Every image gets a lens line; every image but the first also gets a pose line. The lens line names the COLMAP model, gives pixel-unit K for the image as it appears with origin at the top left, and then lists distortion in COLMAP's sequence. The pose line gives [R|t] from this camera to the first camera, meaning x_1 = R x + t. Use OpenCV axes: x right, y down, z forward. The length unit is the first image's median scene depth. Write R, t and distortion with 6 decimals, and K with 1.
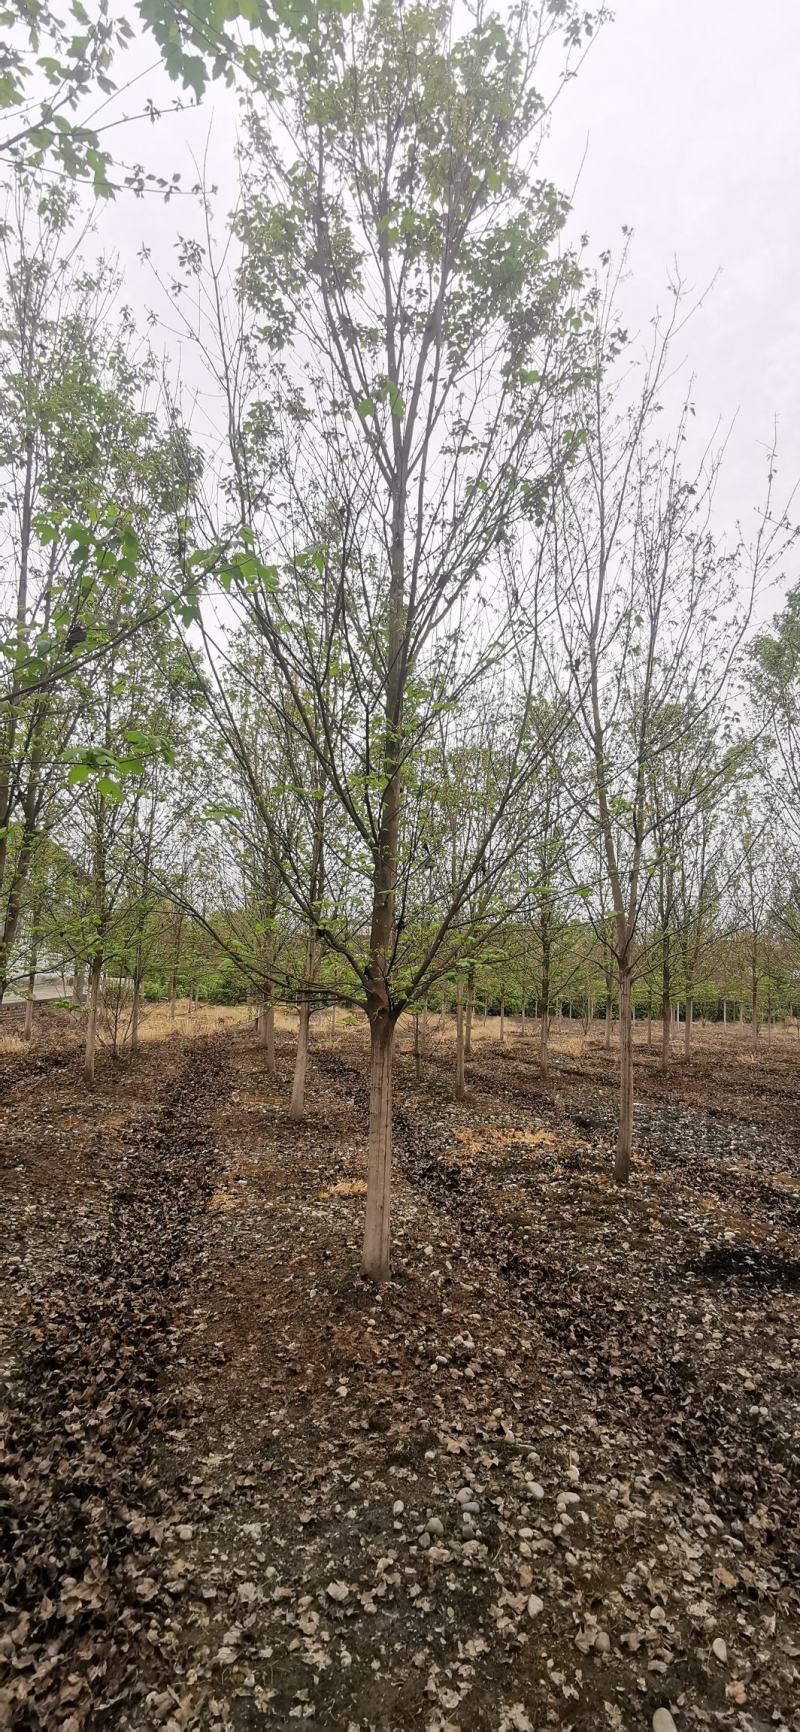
lens RADIAL K [[843.4, 0, 381.6], [0, 843.4, 866.5], [0, 0, 1]] dist [-0.009848, 0.037381]
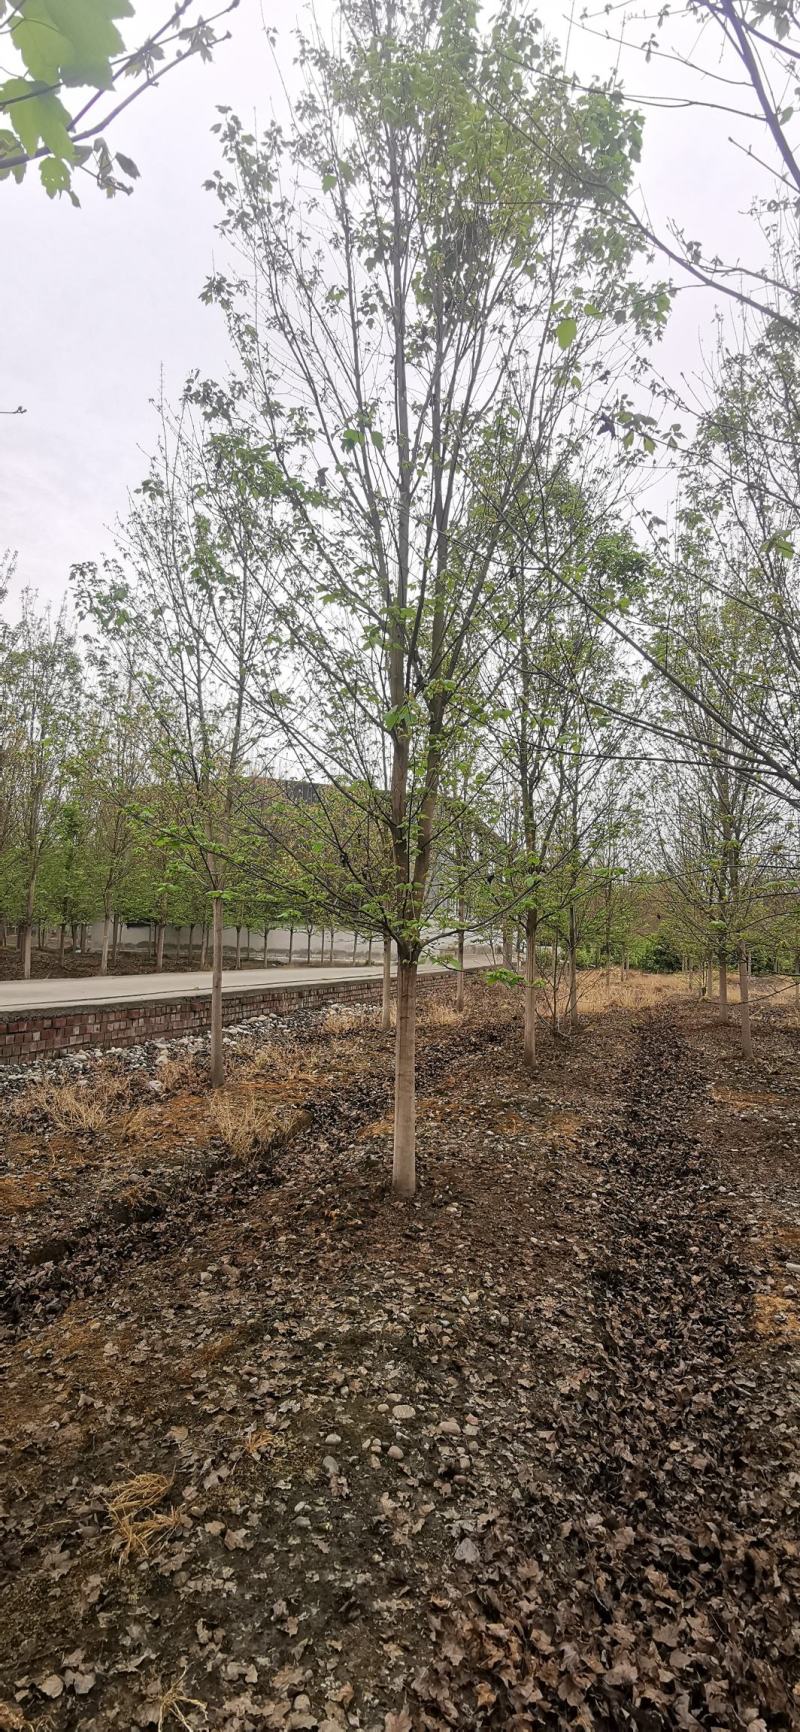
lens RADIAL K [[843.4, 0, 381.6], [0, 843.4, 866.5], [0, 0, 1]] dist [-0.009848, 0.037381]
pose [[0.882969, -0.057630, -0.465880, -0.091655], [0.075231, 0.996980, 0.019255, 0.037462], [0.463364, -0.052050, 0.884638, 0.242938]]
